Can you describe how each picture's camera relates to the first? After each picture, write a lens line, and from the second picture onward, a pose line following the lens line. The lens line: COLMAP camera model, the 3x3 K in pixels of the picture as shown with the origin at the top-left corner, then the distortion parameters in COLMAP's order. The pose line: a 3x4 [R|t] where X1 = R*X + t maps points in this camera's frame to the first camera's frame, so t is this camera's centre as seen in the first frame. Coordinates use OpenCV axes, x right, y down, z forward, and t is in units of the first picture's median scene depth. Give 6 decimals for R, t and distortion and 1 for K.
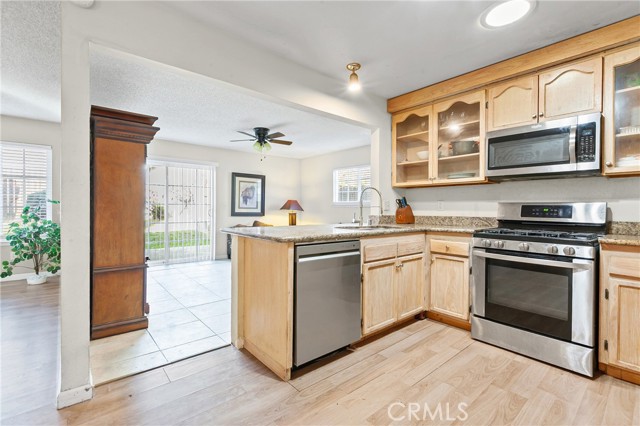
lens RADIAL K [[290.1, 0, 319.7], [0, 290.1, 206.7], [0, 0, 1]] dist [0.000188, 0.001931]
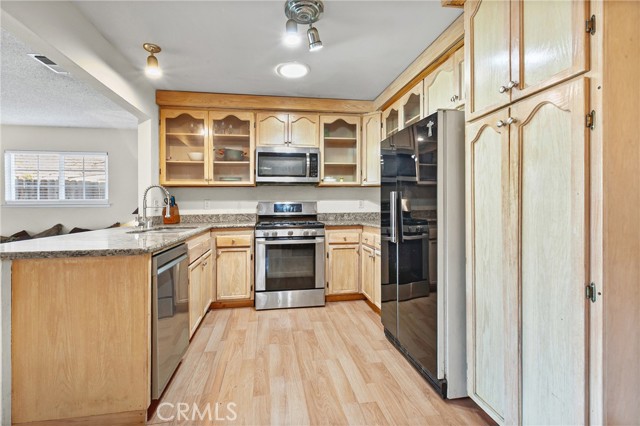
lens RADIAL K [[290.1, 0, 314.7], [0, 290.1, 206.8], [0, 0, 1]] dist [0.000188, 0.001931]
pose [[0.521483, -0.017992, 0.853072, -0.368894], [0.009934, 0.999838, 0.015014, -0.009872], [-0.853204, 0.000645, 0.521577, 0.115979]]
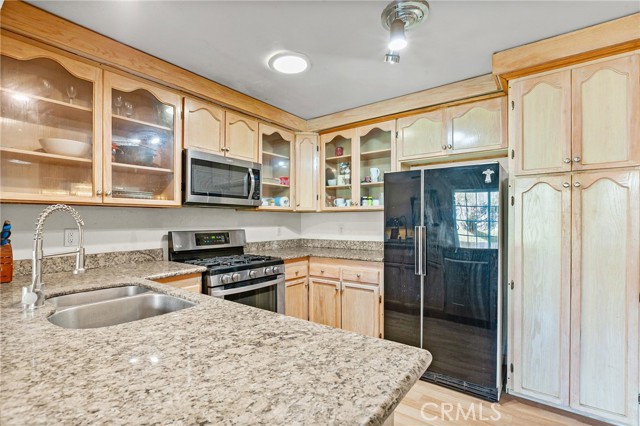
lens RADIAL K [[299.2, 0, 314.4], [0, 299.2, 223.3], [0, 0, 1]] dist [-0.007376, 0.000077]
pose [[-0.215003, -0.020199, 0.976405, -0.341634], [-0.005905, 0.999795, 0.019382, -0.058866], [-0.976596, -0.001598, -0.215078, 0.804969]]
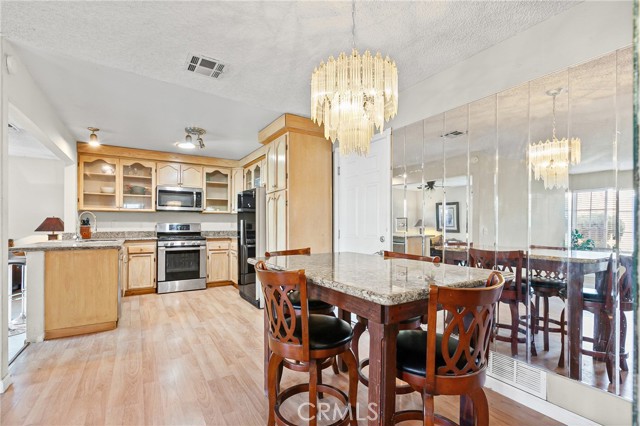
lens RADIAL K [[290.1, 0, 312.4], [0, 290.1, 230.4], [0, 0, 1]] dist [0.000188, 0.001931]
pose [[0.165957, -0.027827, 0.985740, -1.083452], [-0.004420, 0.999571, 0.028962, -0.026574], [-0.986123, -0.009163, 0.165762, -0.295743]]
